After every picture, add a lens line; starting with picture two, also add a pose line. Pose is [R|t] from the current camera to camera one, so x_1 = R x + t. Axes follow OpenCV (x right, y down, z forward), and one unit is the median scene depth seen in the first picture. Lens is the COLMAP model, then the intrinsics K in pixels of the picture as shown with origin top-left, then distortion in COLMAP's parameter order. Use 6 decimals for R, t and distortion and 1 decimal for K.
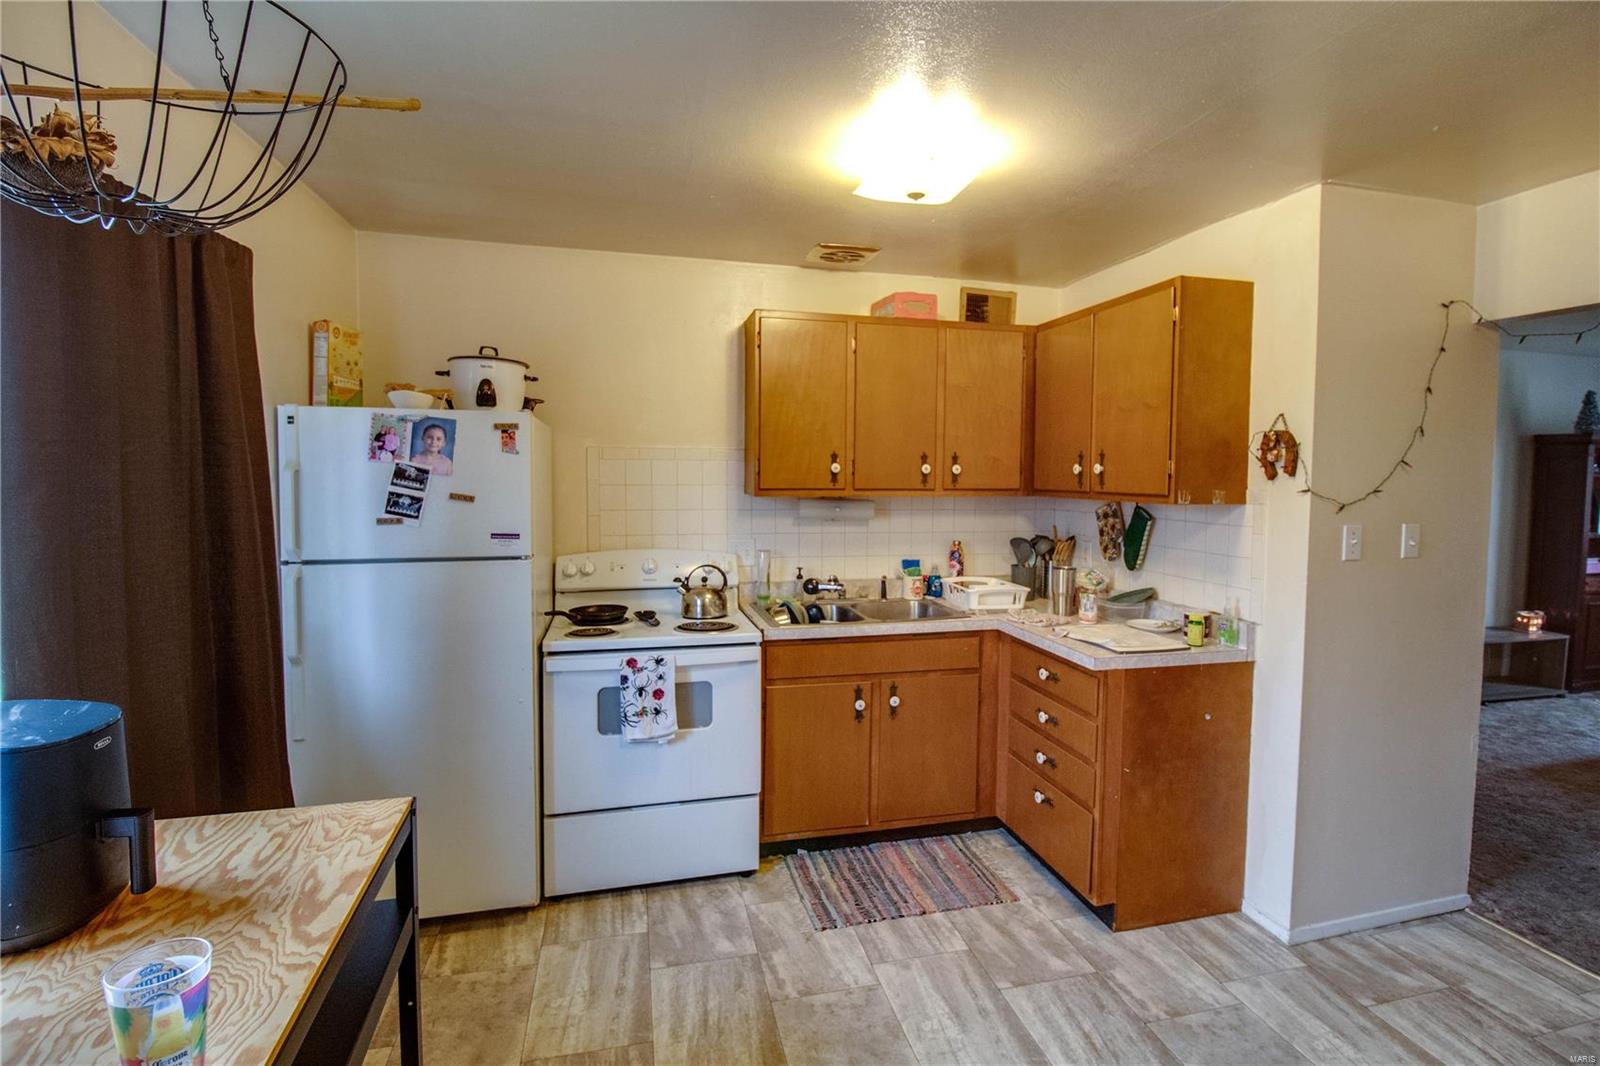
lens RADIAL K [[761.5, 0, 816.8], [0, 761.5, 517.9], [0, 0, 1]] dist [-0.009096, -0.002638]
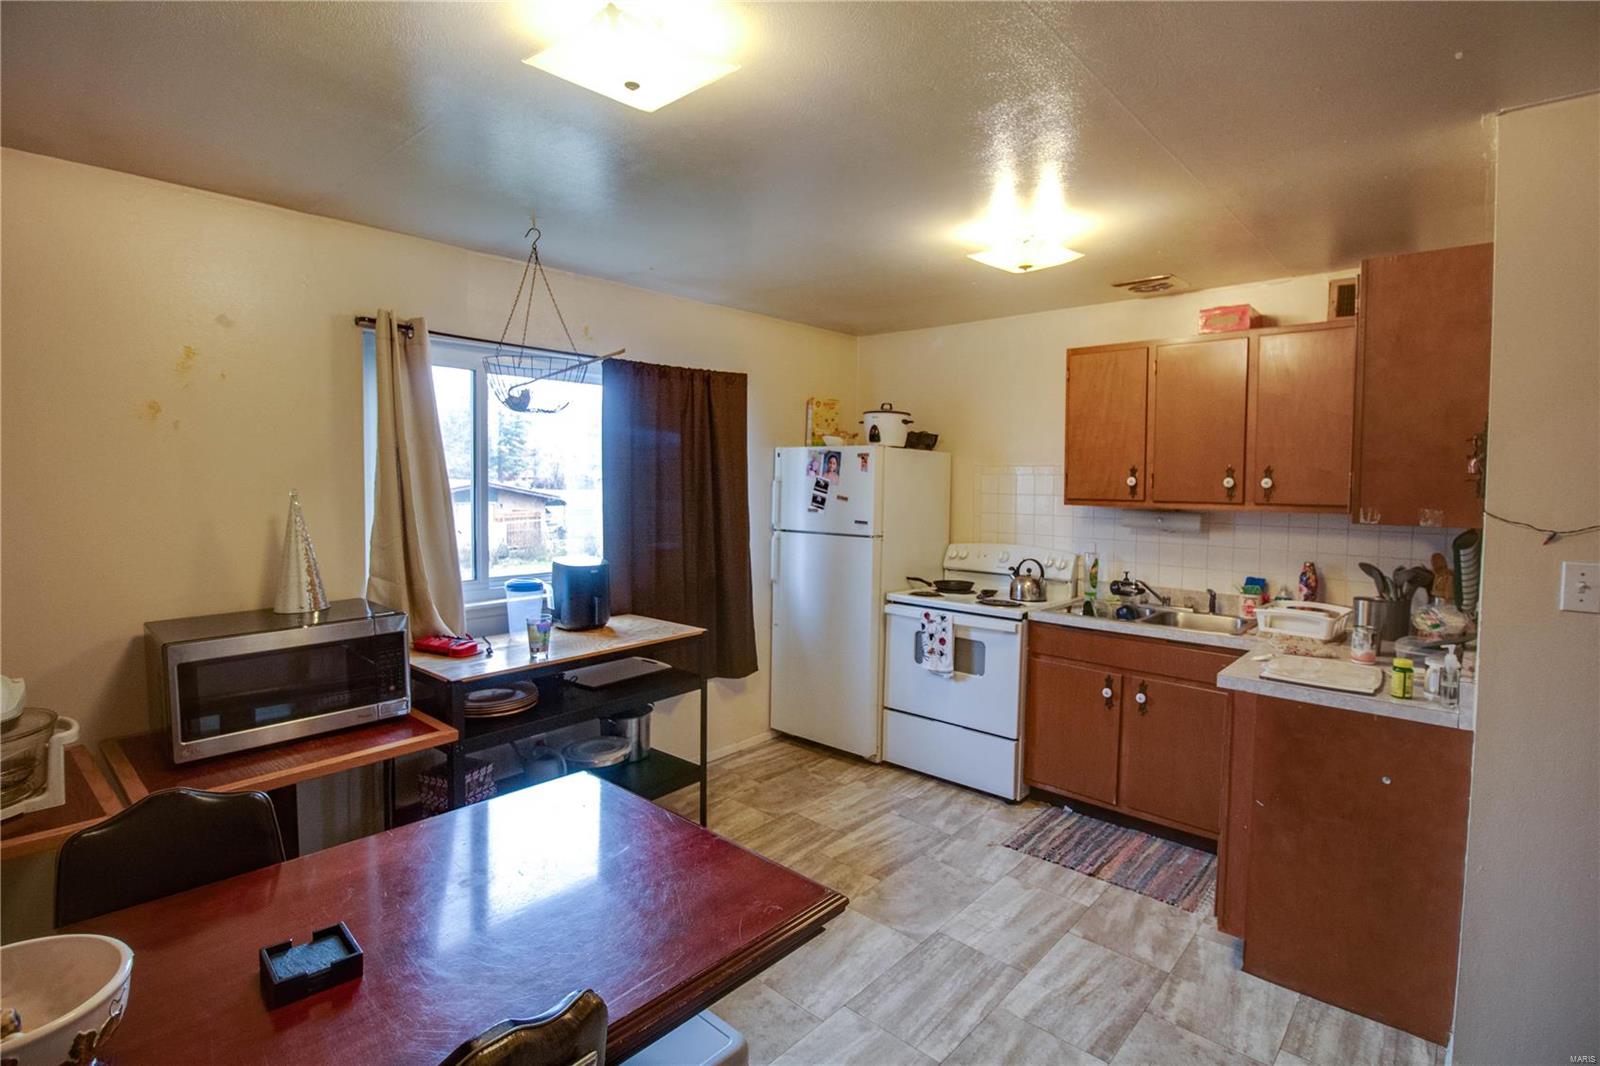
lens RADIAL K [[761.5, 0, 816.9], [0, 761.5, 523.7], [0, 0, 1]] dist [-0.009096, -0.002638]
pose [[0.559881, 0.047642, -0.827202, 0.819124], [-0.056847, 0.998202, 0.019015, 0.000835], [0.826620, 0.036377, 0.561583, 0.009649]]
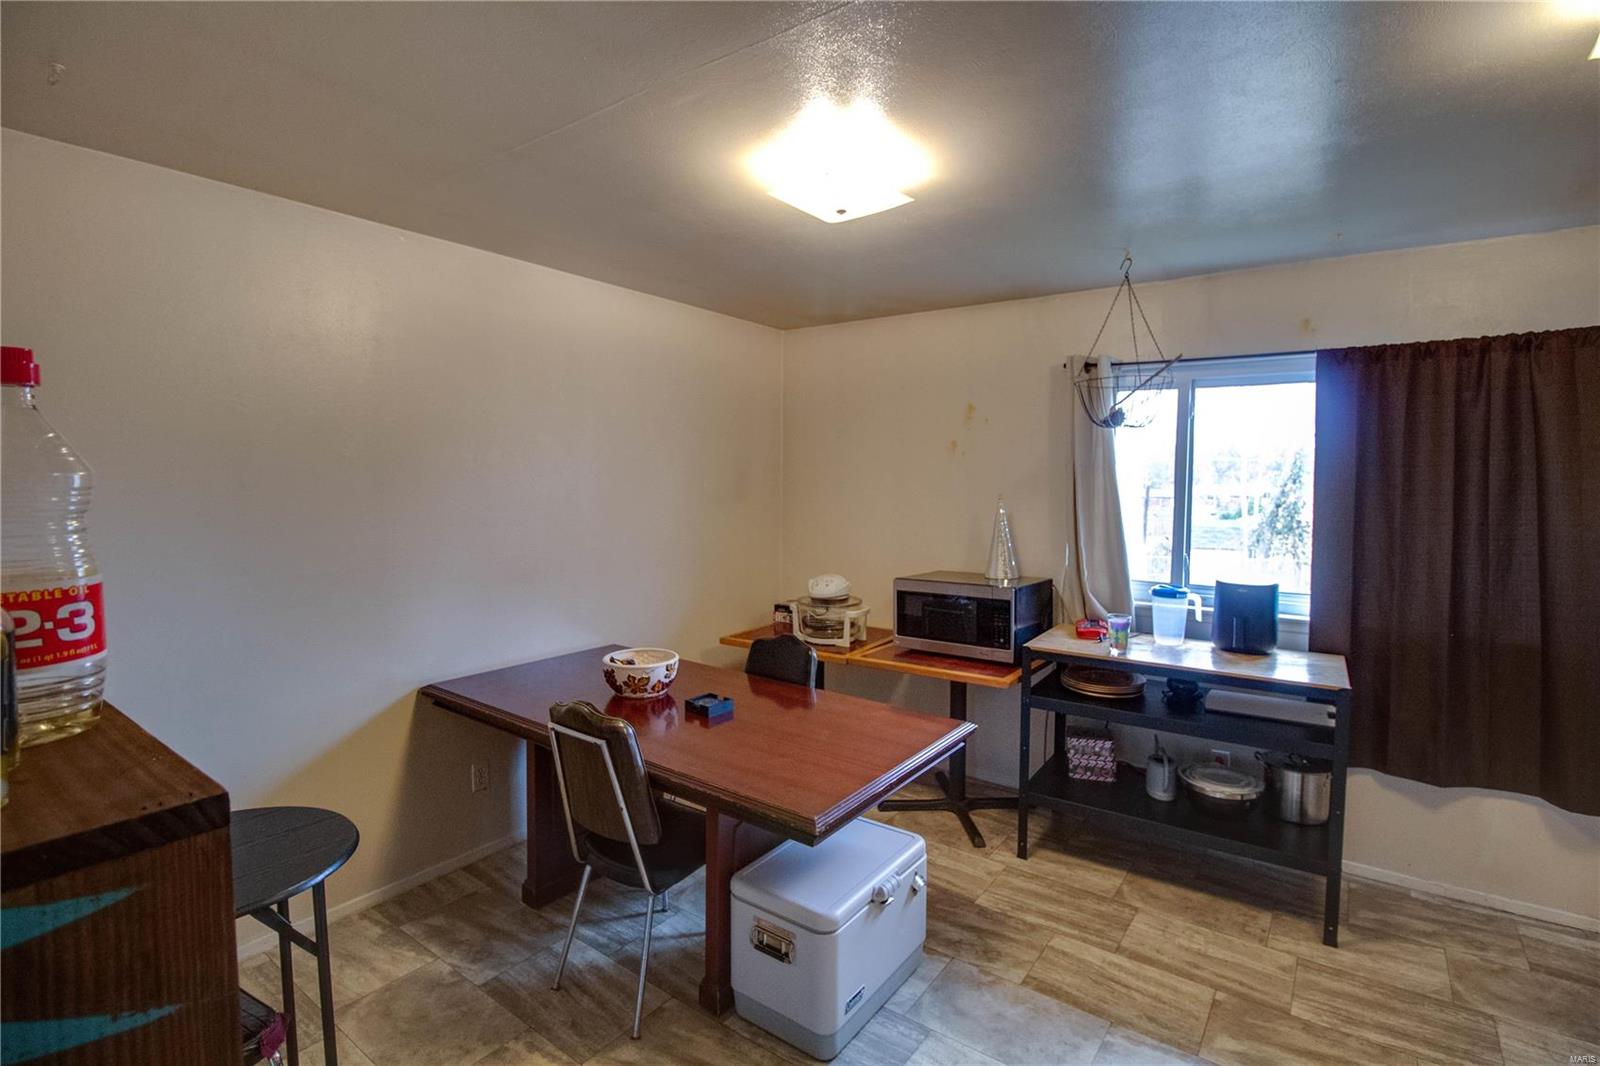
lens RADIAL K [[761.5, 0, 750.1], [0, 761.5, 510.0], [0, 0, 1]] dist [-0.009096, -0.002638]
pose [[-0.804565, 0.045877, -0.592090, 1.161090], [-0.025033, 0.993505, 0.110996, -0.120466], [0.593336, 0.104126, -0.798192, 1.187543]]
